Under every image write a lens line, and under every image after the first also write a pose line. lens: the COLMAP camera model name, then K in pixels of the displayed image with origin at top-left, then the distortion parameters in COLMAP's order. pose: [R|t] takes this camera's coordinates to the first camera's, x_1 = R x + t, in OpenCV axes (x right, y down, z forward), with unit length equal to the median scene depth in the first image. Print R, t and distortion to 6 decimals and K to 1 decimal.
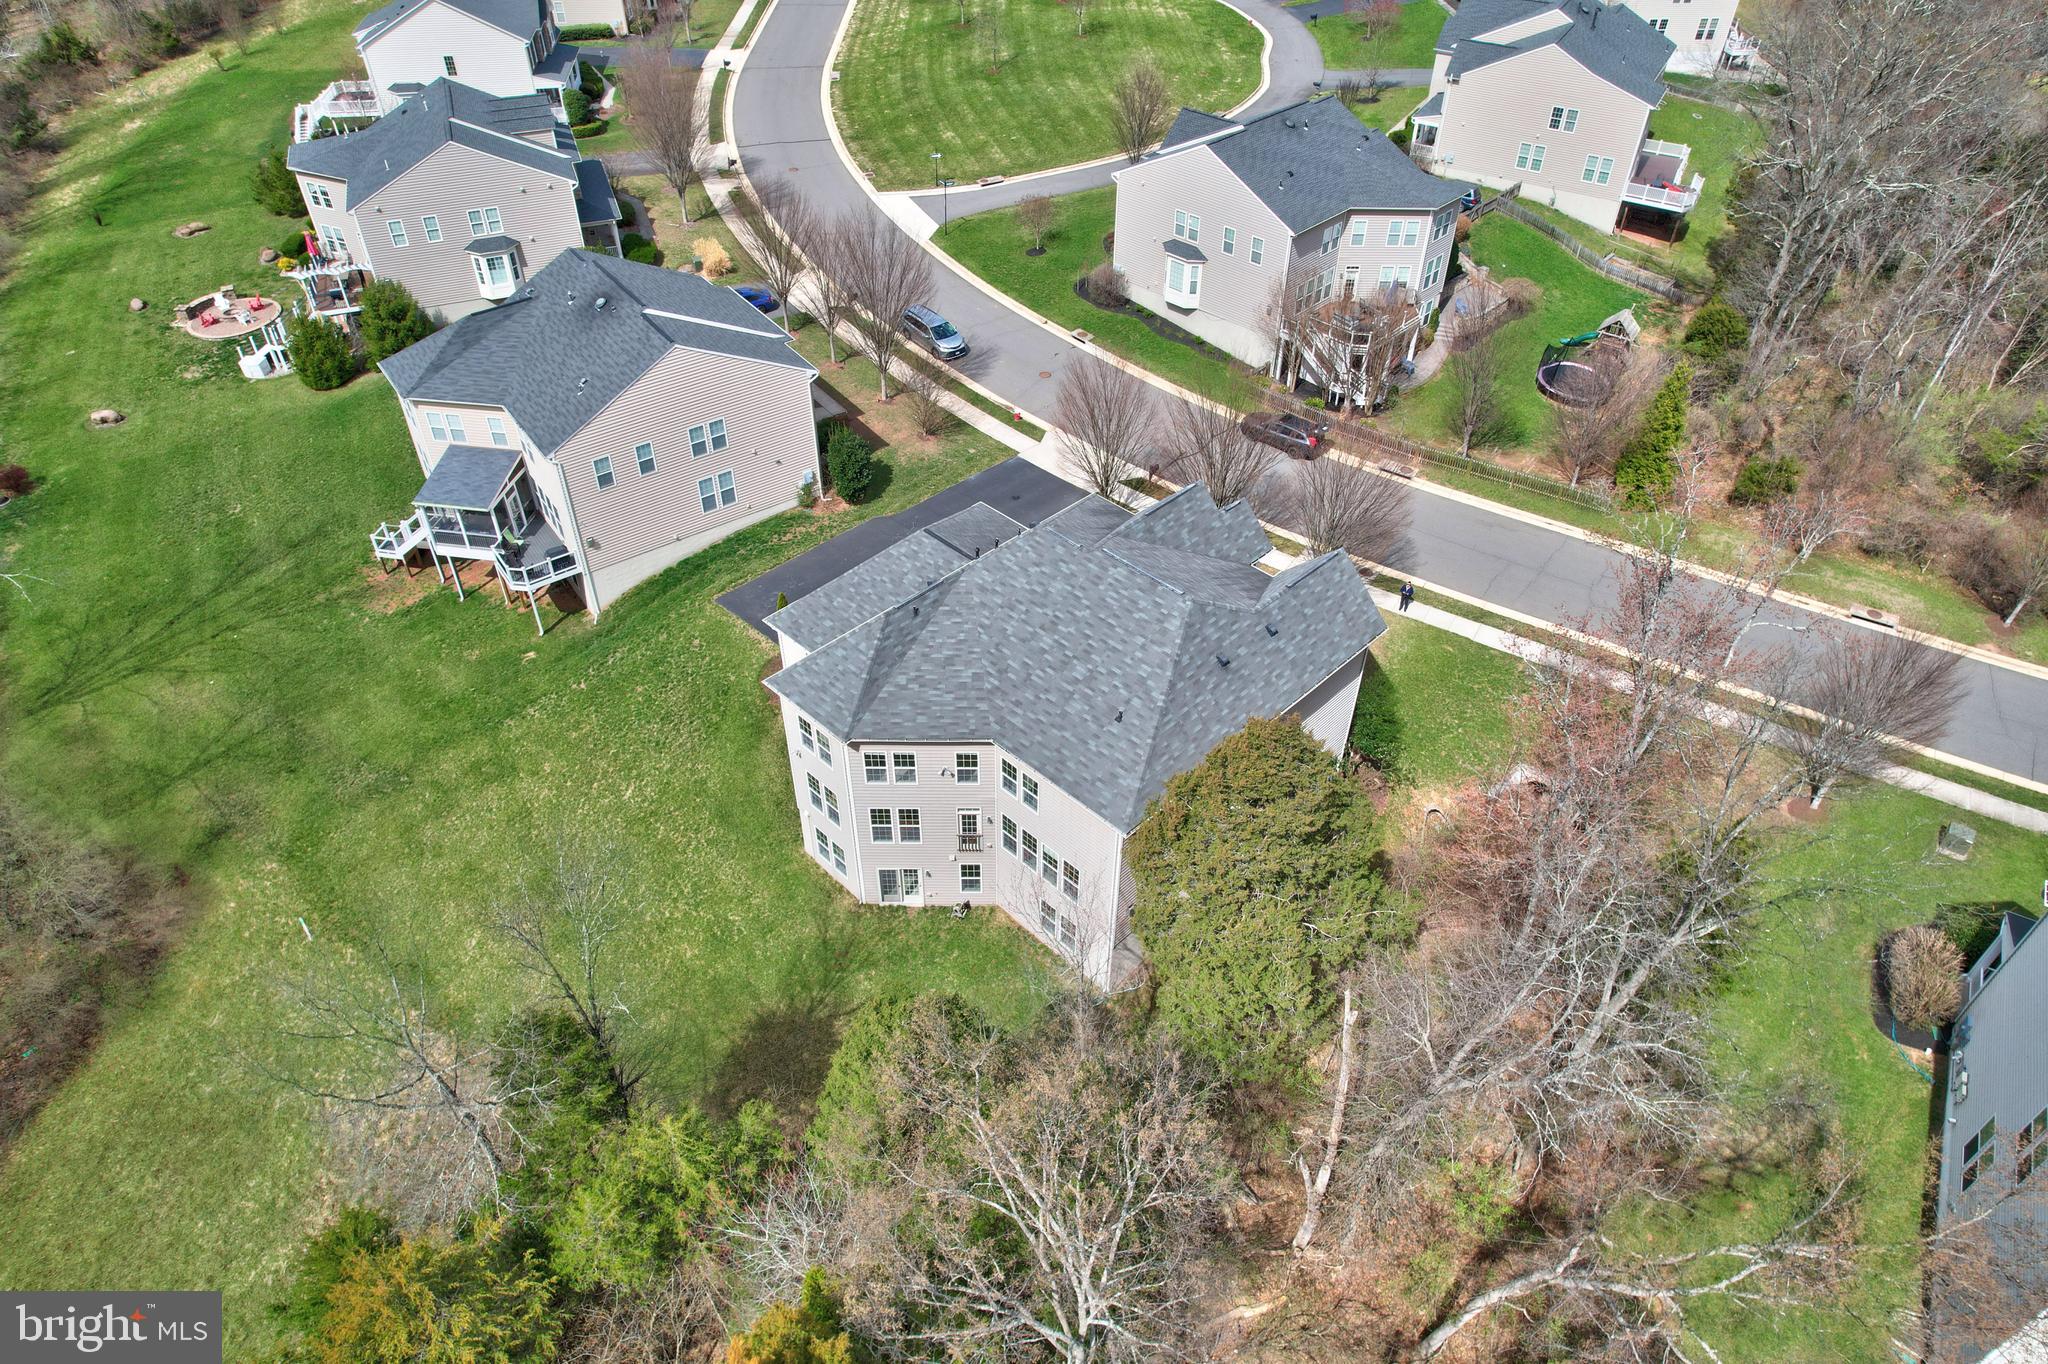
lens RADIAL K [[1302.5, 0, 1024.0], [0, 1302.5, 682.0], [0, 0, 1]] dist [-0.068993, 0.055890]
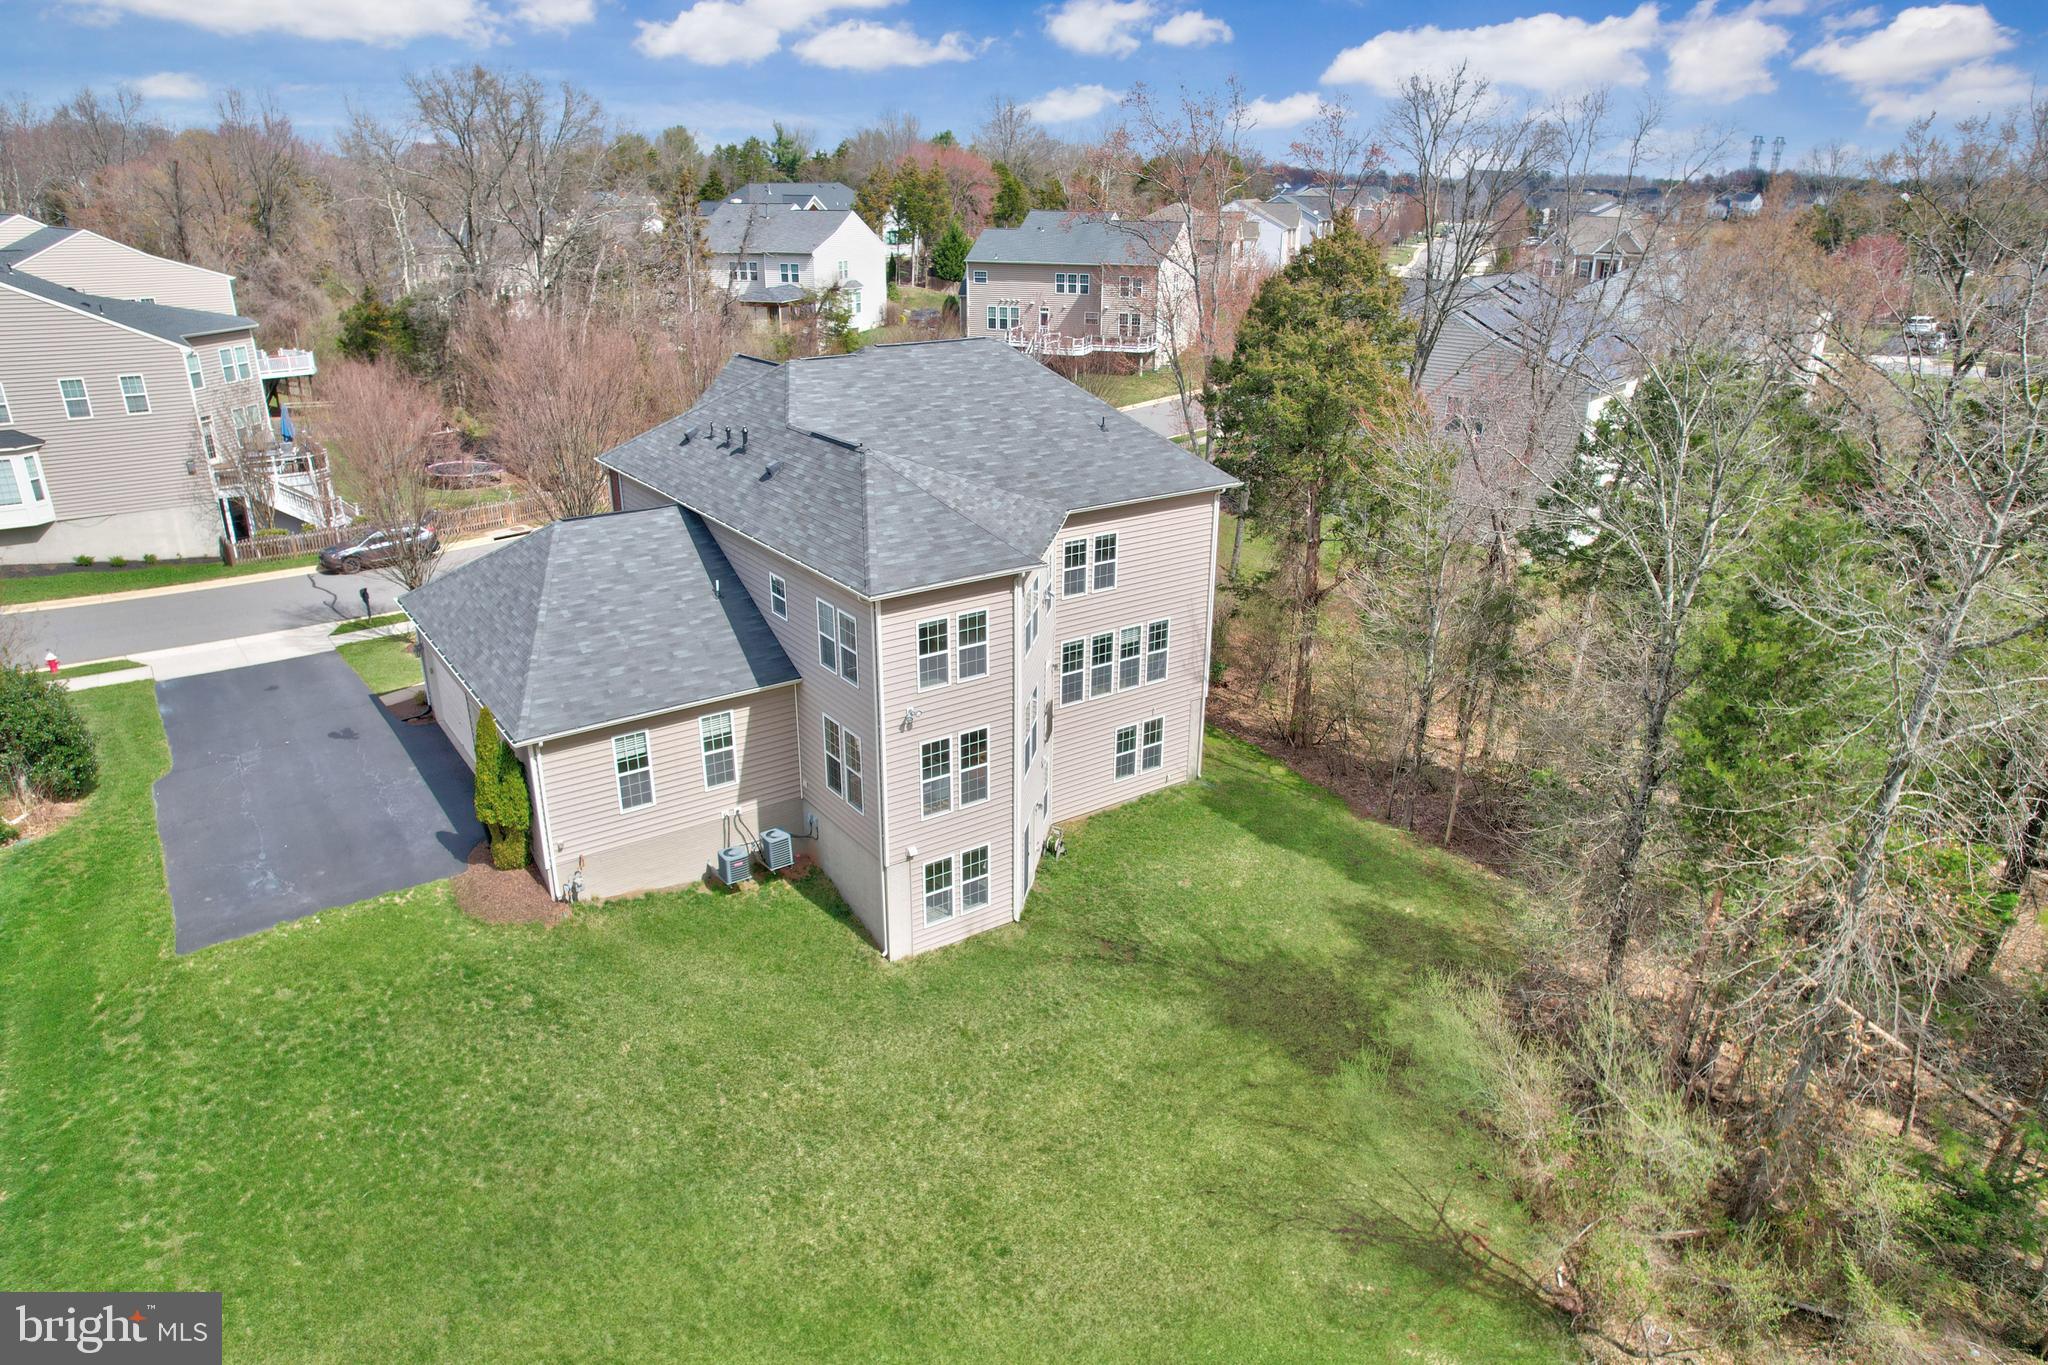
lens RADIAL K [[1326.5, 0, 1024.0], [0, 1326.5, 682.5], [0, 0, 1]] dist [-0.071422, 0.060163]
pose [[0.171811, -0.358196, 0.917702, -0.479723], [0.648063, 0.742699, 0.168559, -0.017475], [-0.741954, 0.565768, 0.359738, 0.491897]]
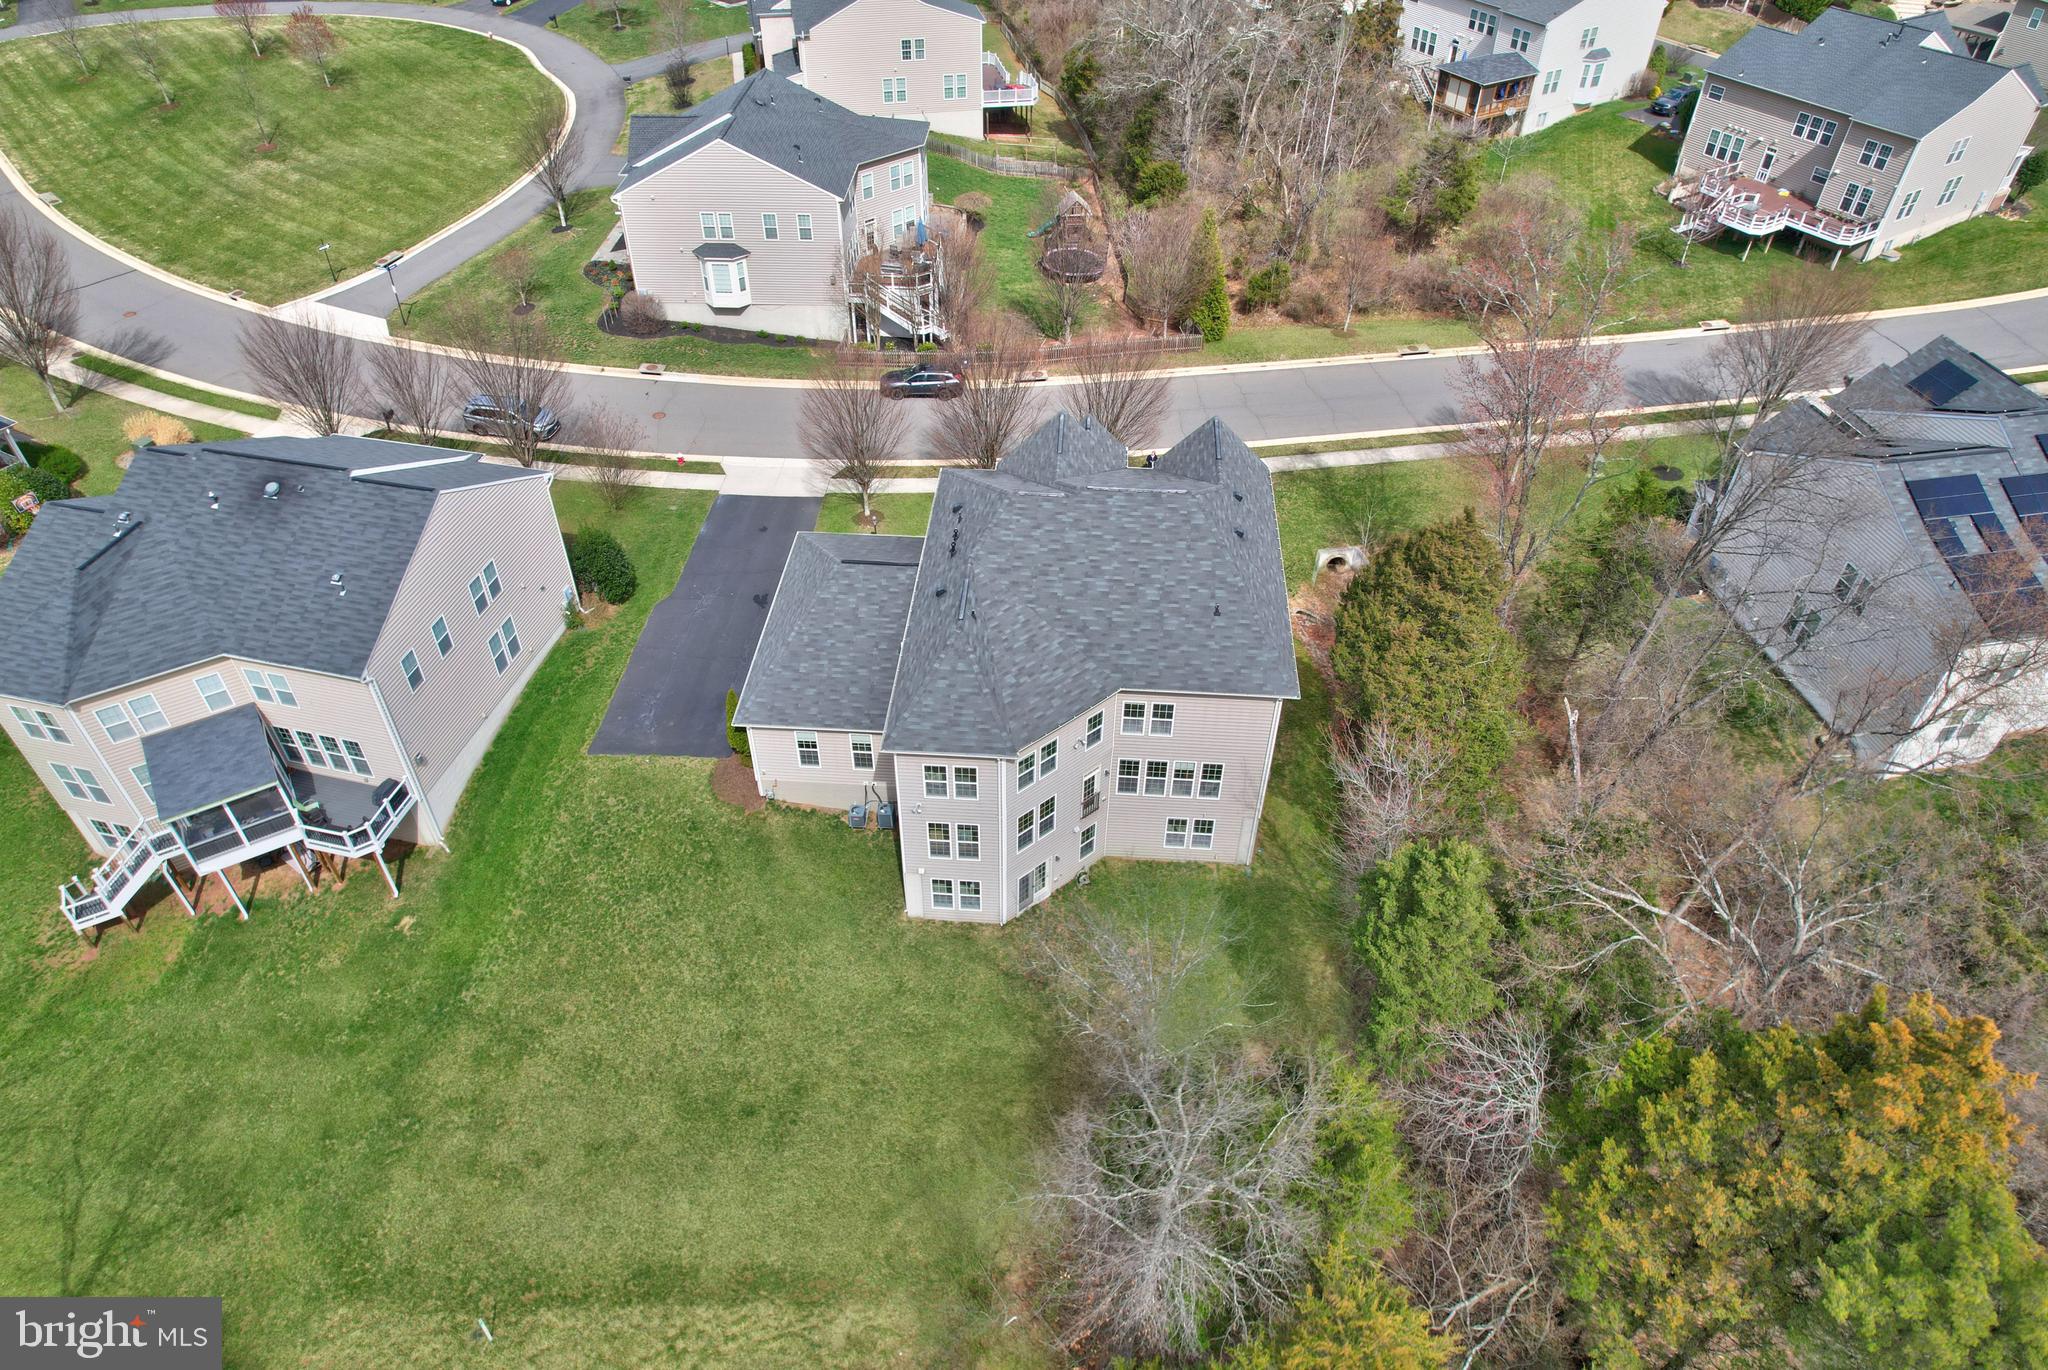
lens RADIAL K [[1326.5, 0, 1024.0], [0, 1326.5, 685.0], [0, 0, 1]] dist [-0.071422, 0.060163]
pose [[0.753680, -0.434738, 0.492920, -0.368357], [0.433175, 0.892611, 0.124921, -0.074812], [-0.494294, 0.119370, 0.861060, 0.085425]]
